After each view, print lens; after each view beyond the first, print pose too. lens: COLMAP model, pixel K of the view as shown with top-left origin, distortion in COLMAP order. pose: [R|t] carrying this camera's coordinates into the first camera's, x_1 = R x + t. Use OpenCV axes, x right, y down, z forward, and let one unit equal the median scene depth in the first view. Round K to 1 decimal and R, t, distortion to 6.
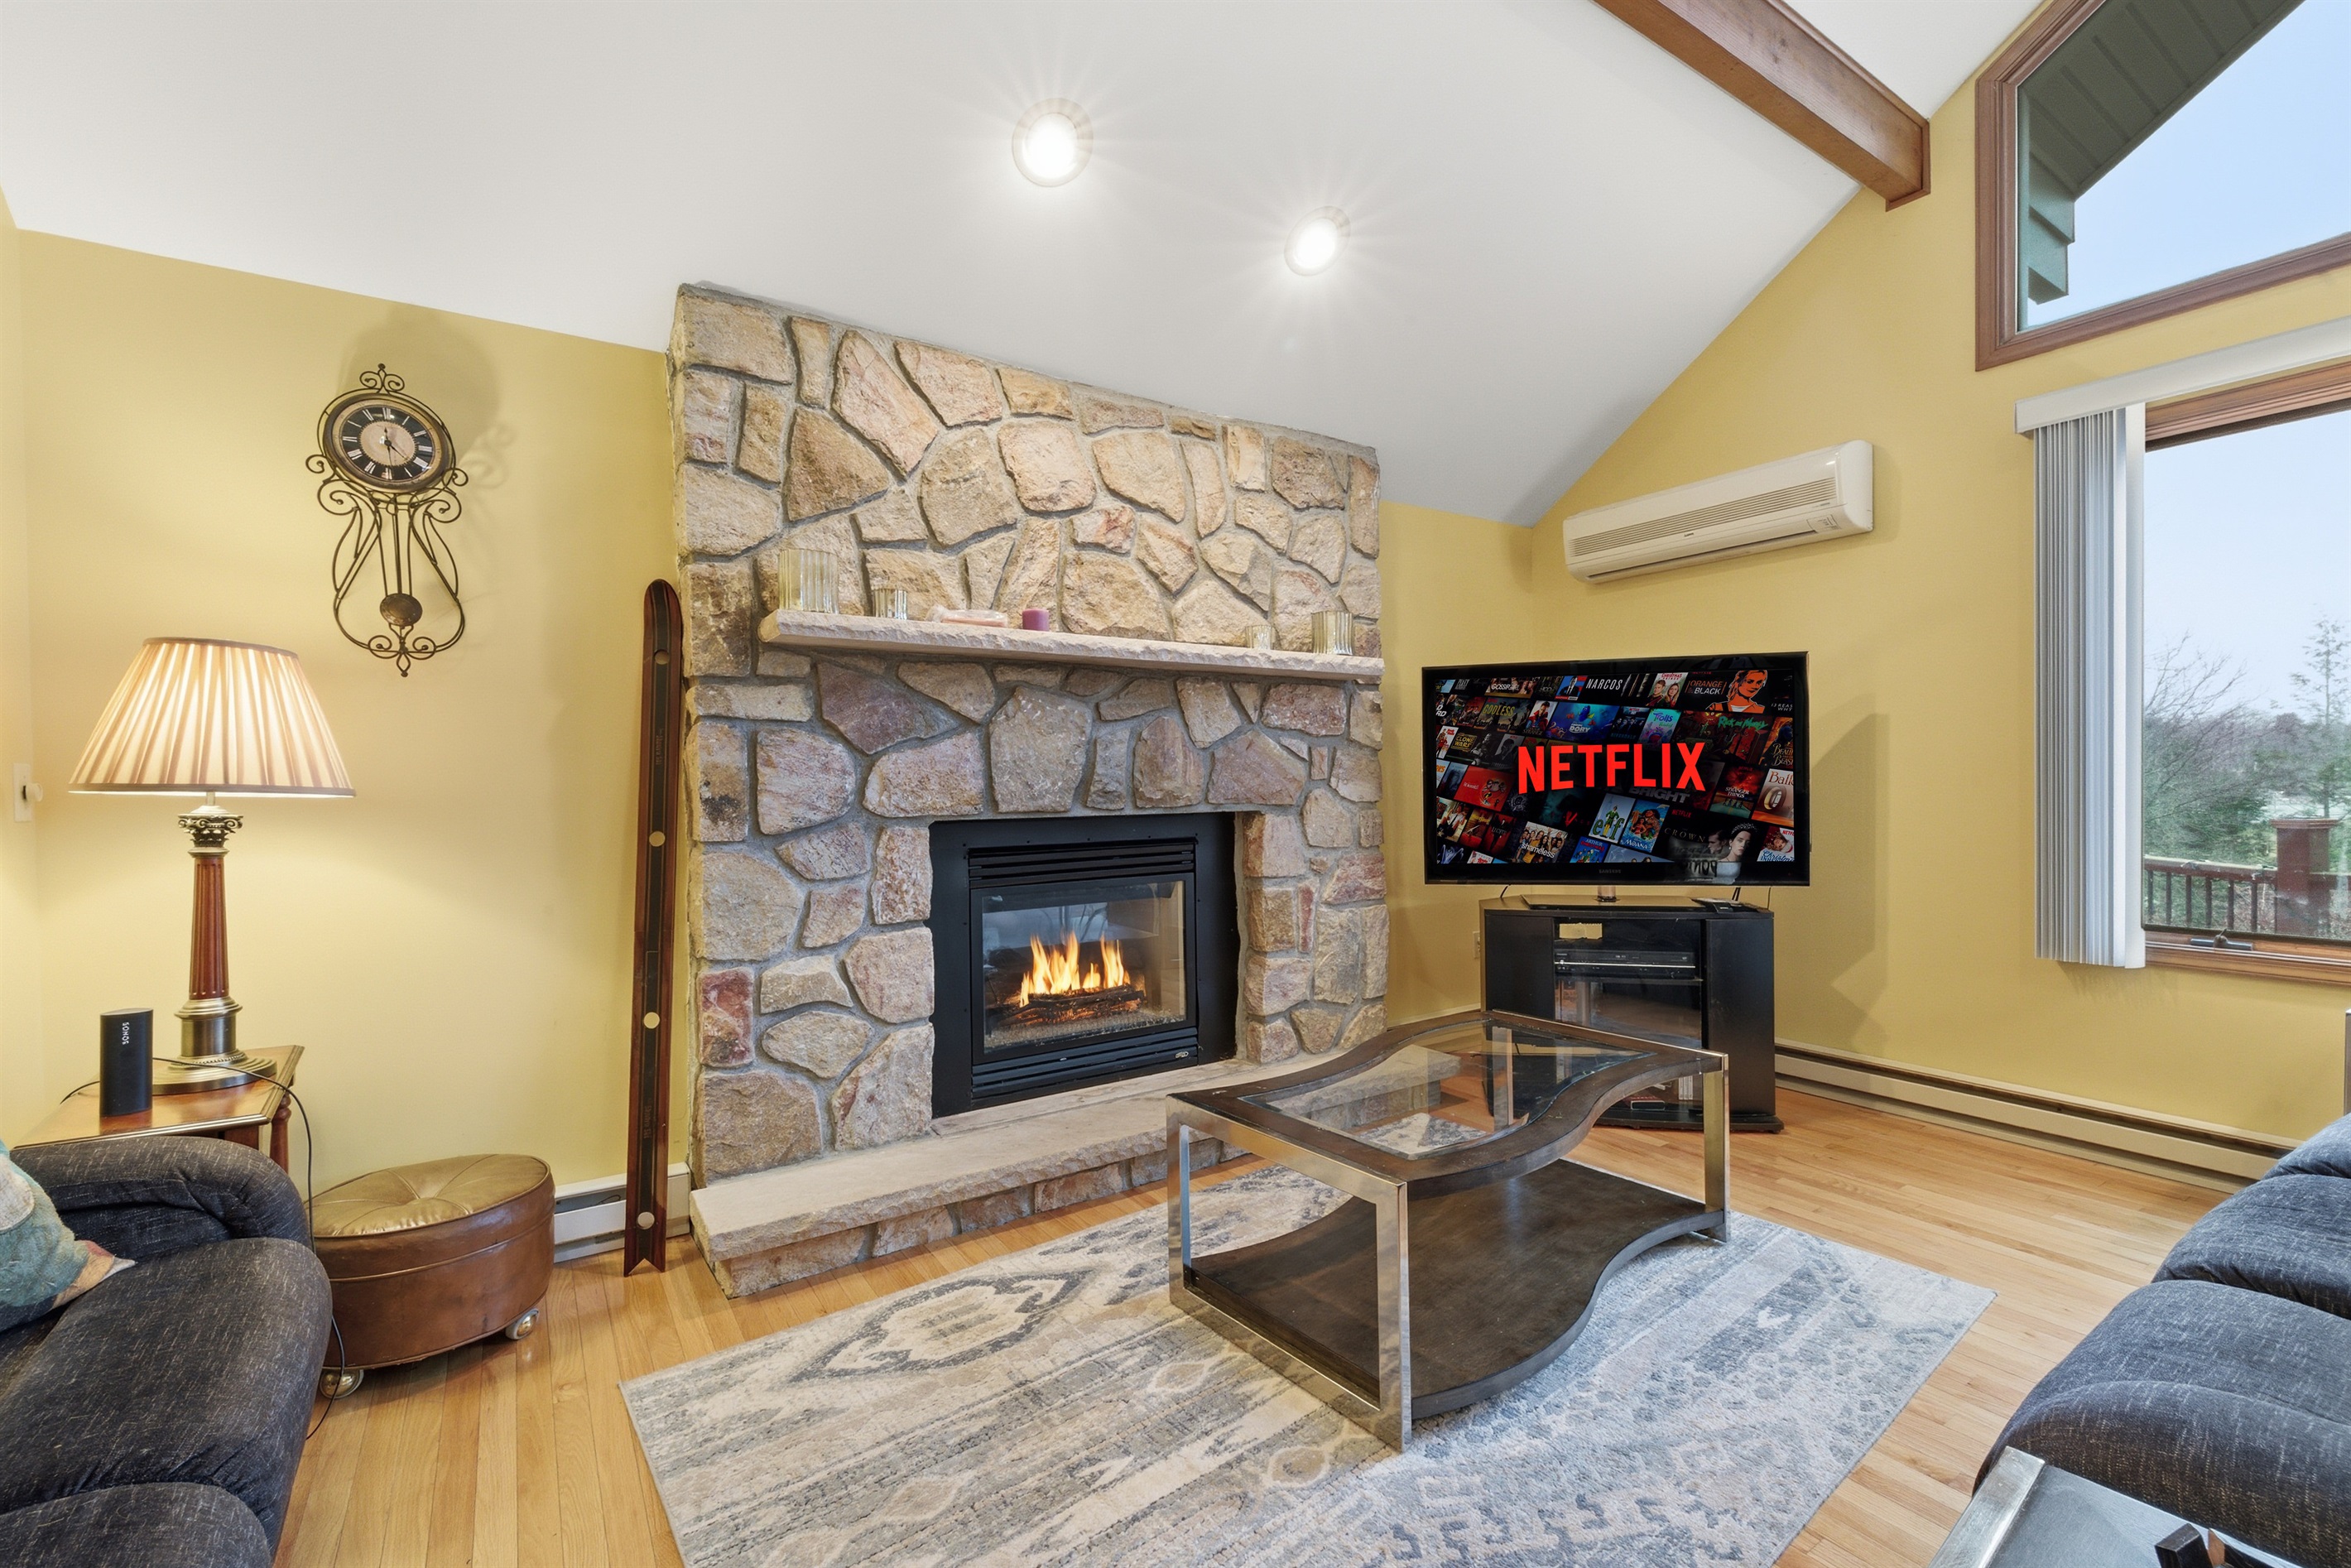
lens RADIAL K [[1010.5, 0, 1164.1], [0, 1010.5, 808.0], [0, 0, 1]] dist [0.001065, -0.000076]
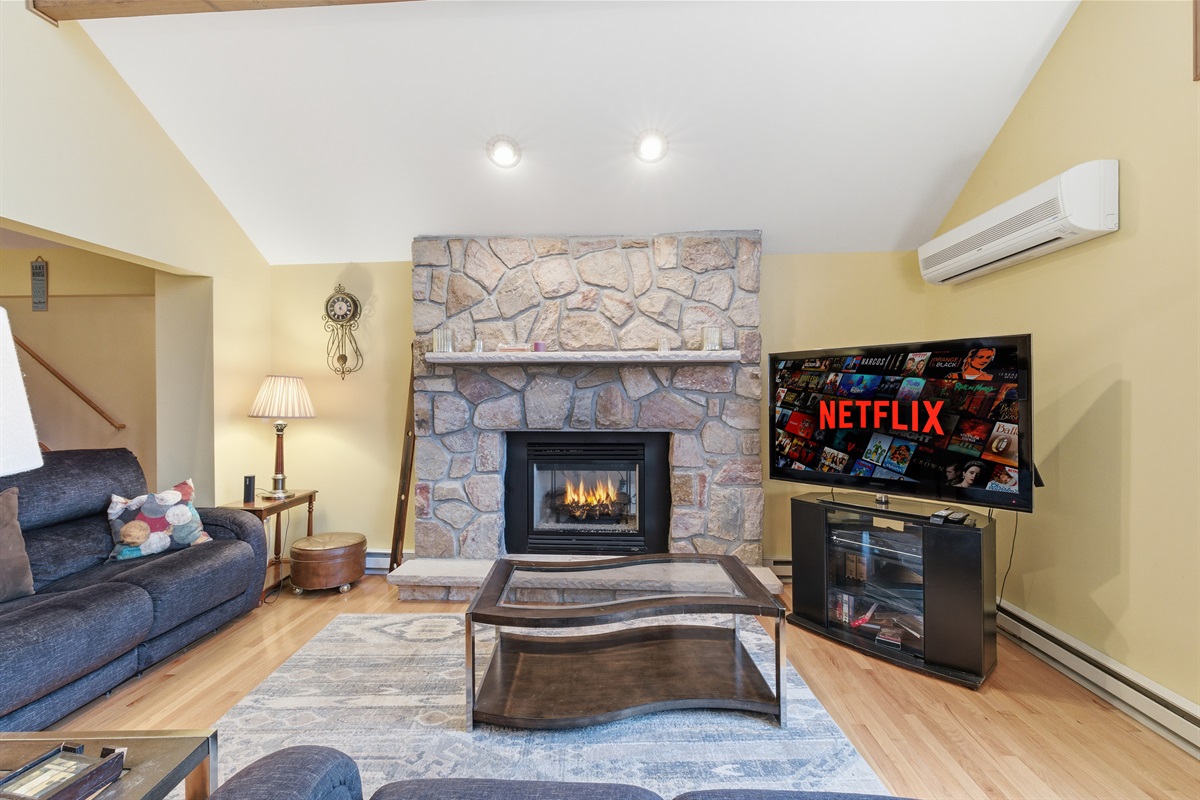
lens RADIAL K [[506.7, 0, 595.1], [0, 506.7, 402.3], [0, 0, 1]] dist [0.001793, 0.000006]
pose [[0.796436, 0.018221, -0.604448, 0.603285], [-0.023113, 0.999733, -0.000318, -0.053762], [0.604281, 0.014224, 0.796645, 0.140569]]
